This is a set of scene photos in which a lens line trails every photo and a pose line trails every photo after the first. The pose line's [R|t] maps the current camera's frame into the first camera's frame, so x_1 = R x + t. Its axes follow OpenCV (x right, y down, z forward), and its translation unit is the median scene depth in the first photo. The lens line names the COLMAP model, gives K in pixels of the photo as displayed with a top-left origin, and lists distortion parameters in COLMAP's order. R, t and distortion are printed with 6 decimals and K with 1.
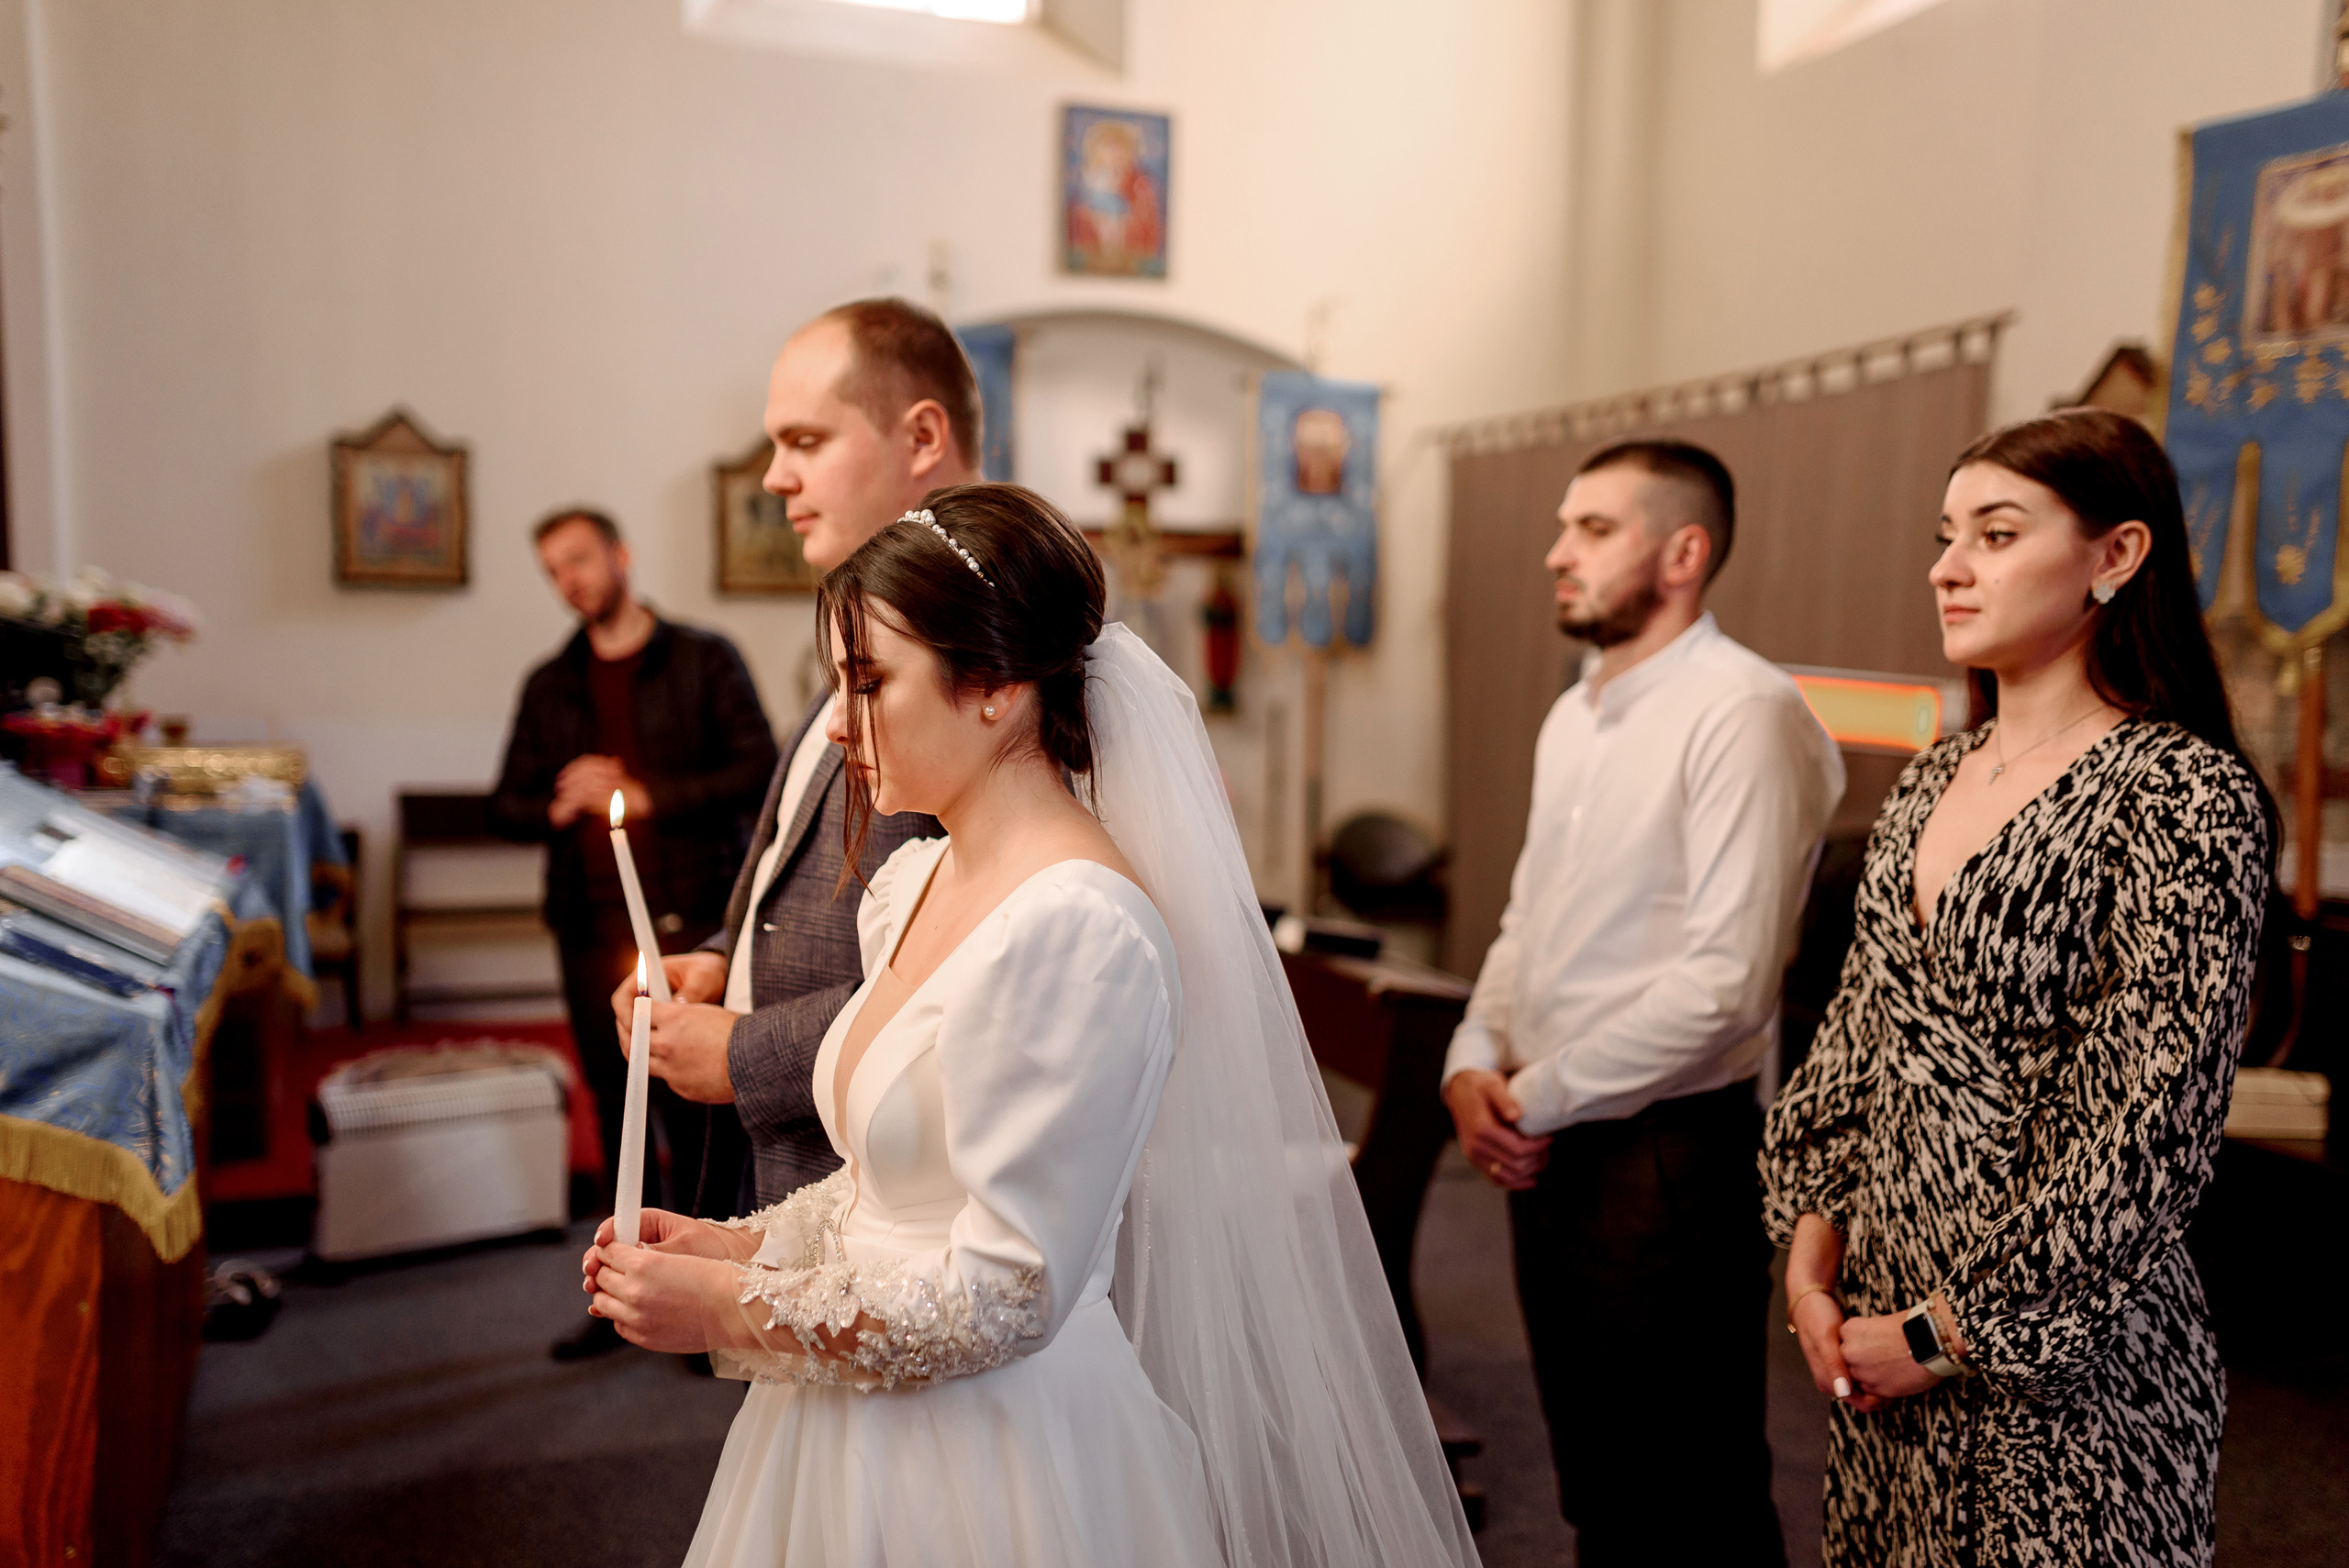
lens RADIAL K [[2204.6, 0, 1183.3], [0, 2204.6, 799.1], [0, 0, 1]] dist [0.185503, 0.000000]
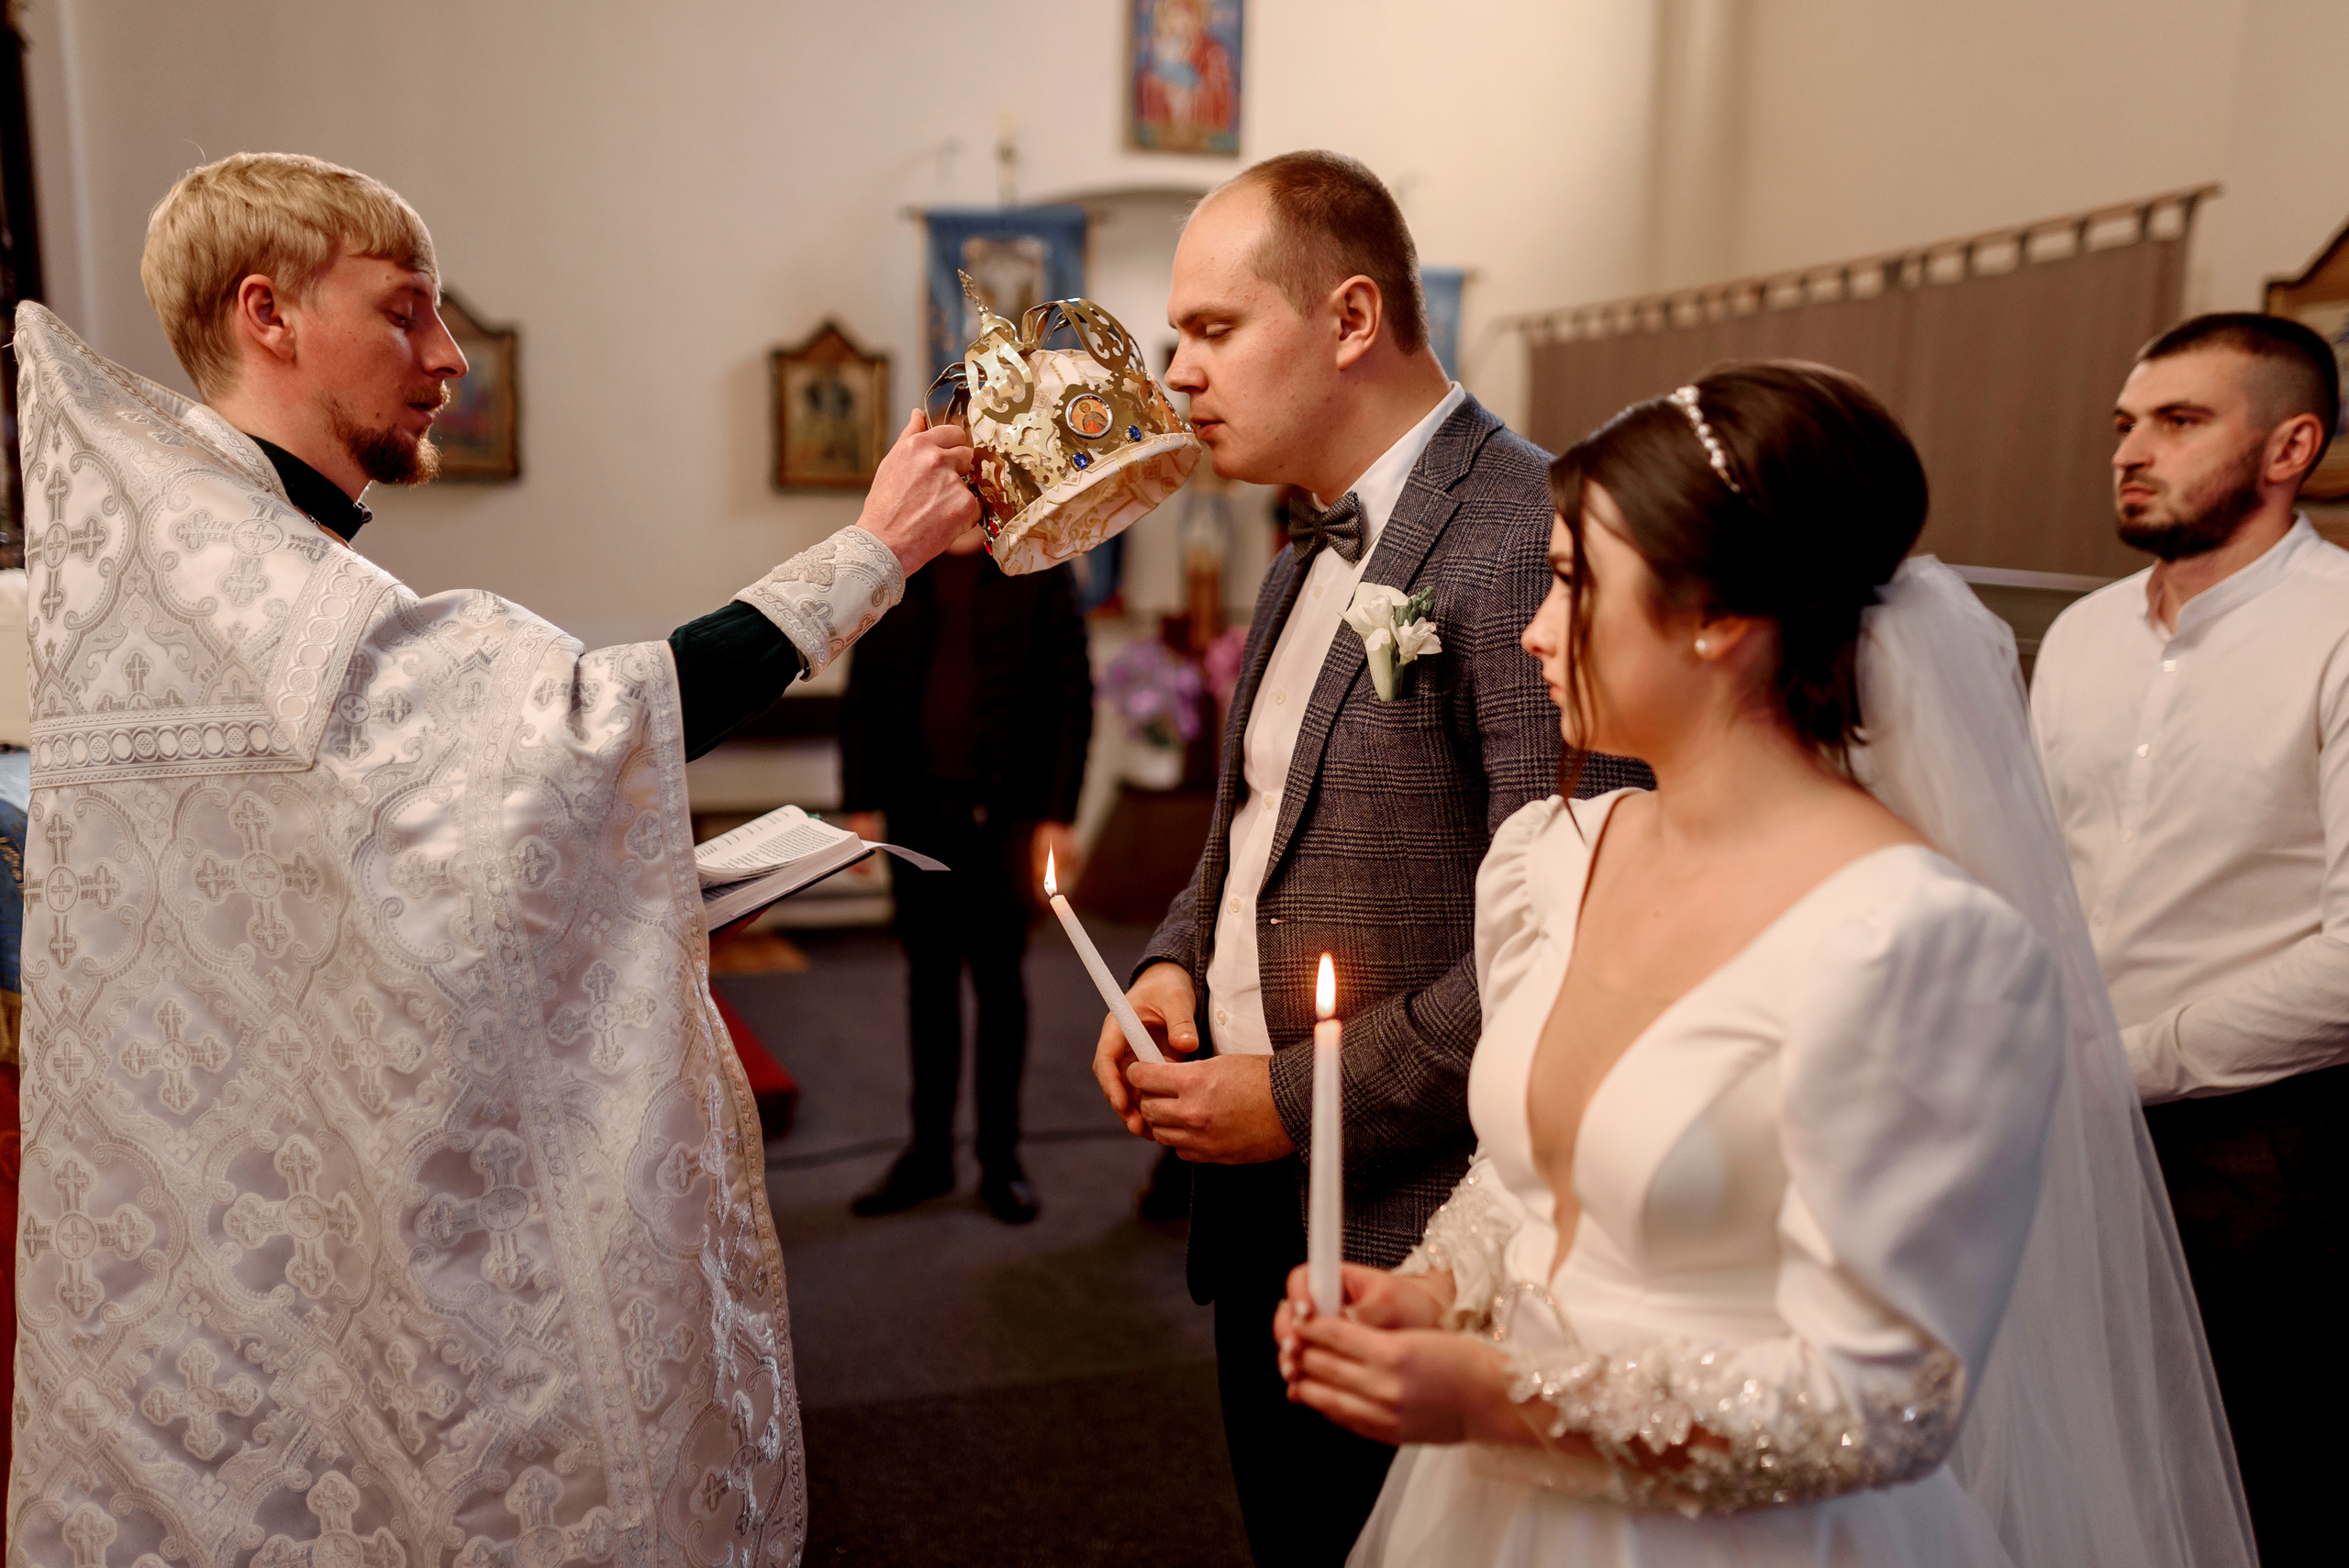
lens RADIAL K [[2204.6, 0, 1181.2], [0, 2204.6, 783.0], [0, 0, 1]] dist [0.185503, 0.000000]
pose [[0.999655, -0.000403, 0.026273, -0.206312], [-0.000677, 0.999155, 0.041101, -0.017582], [-0.026267, -0.041104, 0.998810, 0.127487]]
